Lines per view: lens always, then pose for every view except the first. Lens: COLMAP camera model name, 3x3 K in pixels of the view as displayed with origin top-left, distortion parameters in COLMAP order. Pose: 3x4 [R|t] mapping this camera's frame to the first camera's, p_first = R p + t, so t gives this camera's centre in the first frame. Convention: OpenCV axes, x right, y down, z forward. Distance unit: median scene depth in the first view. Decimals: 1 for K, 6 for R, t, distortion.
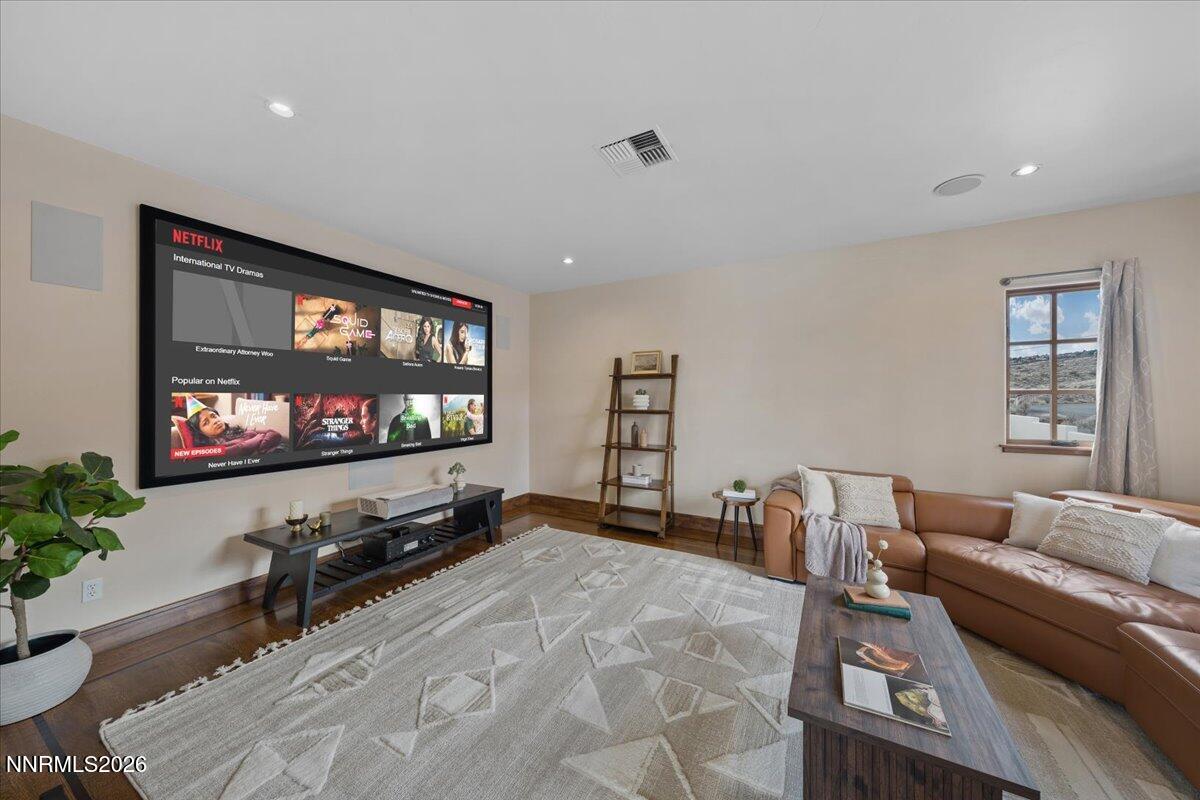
lens RADIAL K [[409.8, 0, 595.5], [0, 409.8, 397.8], [0, 0, 1]] dist [0.005832, 0.000045]
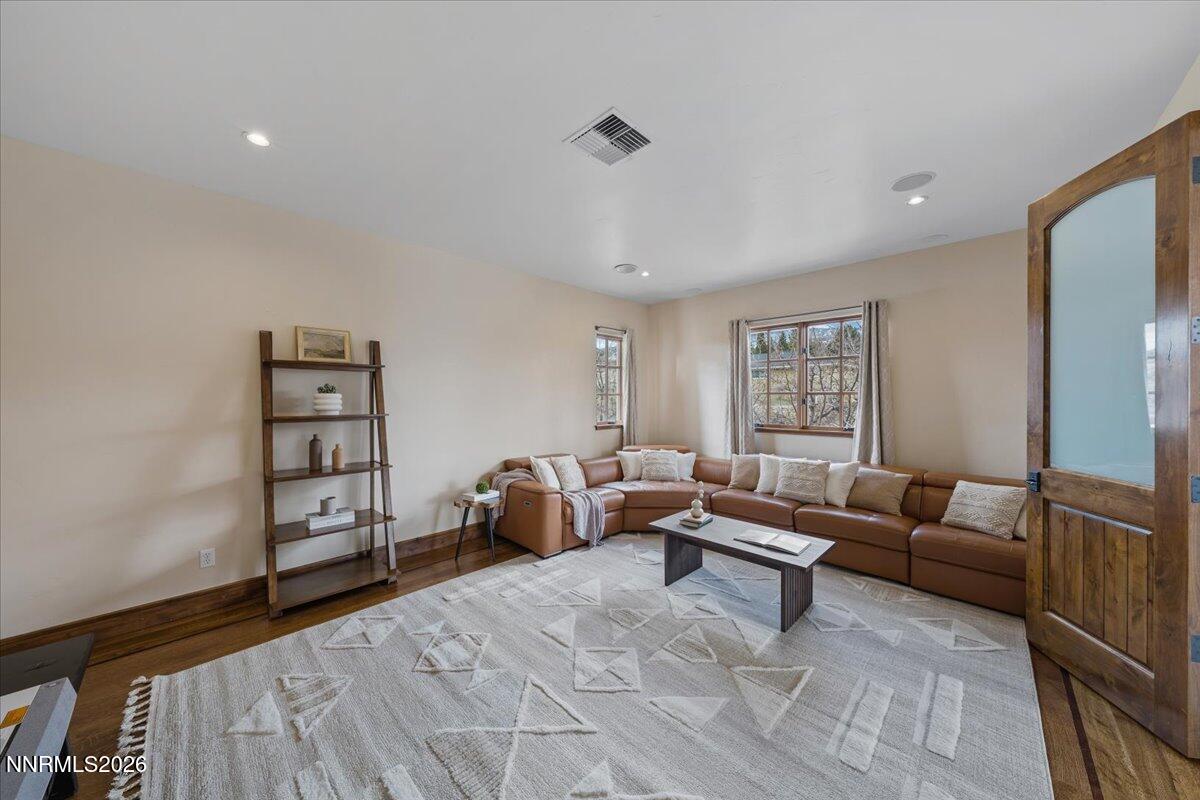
lens RADIAL K [[409.8, 0, 595.5], [0, 409.8, 397.8], [0, 0, 1]] dist [0.005832, 0.000045]
pose [[0.262850, -0.002621, 0.964833, -0.529513], [-0.000758, 0.999995, 0.002923, -0.002027], [-0.964836, -0.001500, 0.262847, 0.493538]]
